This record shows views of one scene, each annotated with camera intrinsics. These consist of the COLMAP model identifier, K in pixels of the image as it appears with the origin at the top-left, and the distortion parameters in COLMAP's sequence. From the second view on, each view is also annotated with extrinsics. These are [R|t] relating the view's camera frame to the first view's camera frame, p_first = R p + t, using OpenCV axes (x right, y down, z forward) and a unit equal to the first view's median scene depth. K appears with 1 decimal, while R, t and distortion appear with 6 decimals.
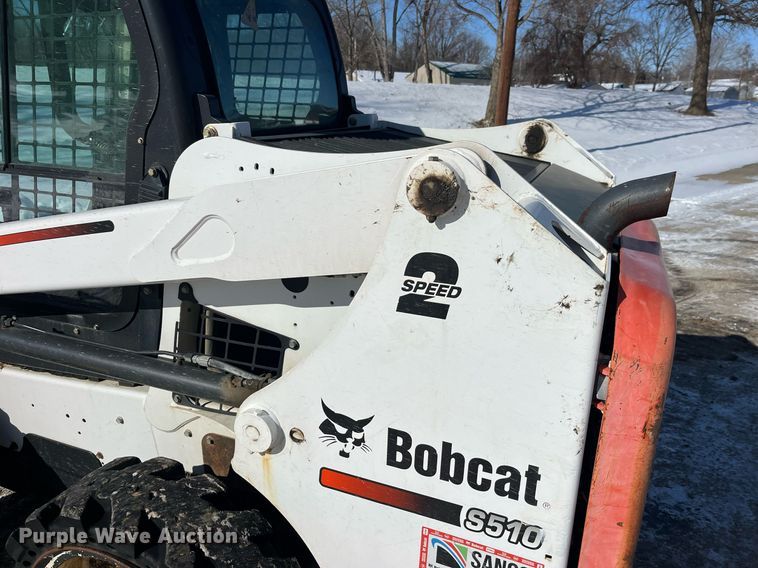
lens RADIAL K [[570.5, 0, 377.5], [0, 570.5, 287.7], [0, 0, 1]] dist [0.062565, -0.086707]
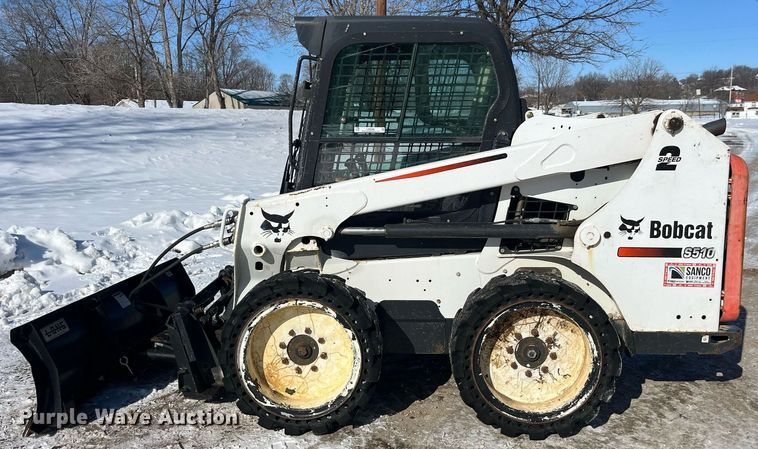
lens RADIAL K [[645.9, 0, 376.1], [0, 645.9, 213.8], [0, 0, 1]] dist [0.043404, -0.003907]
pose [[0.944145, -0.074168, 0.321075, -1.849891], [0.131513, 0.978192, -0.160763, 0.470029], [-0.302150, 0.194009, 0.933309, -1.181810]]
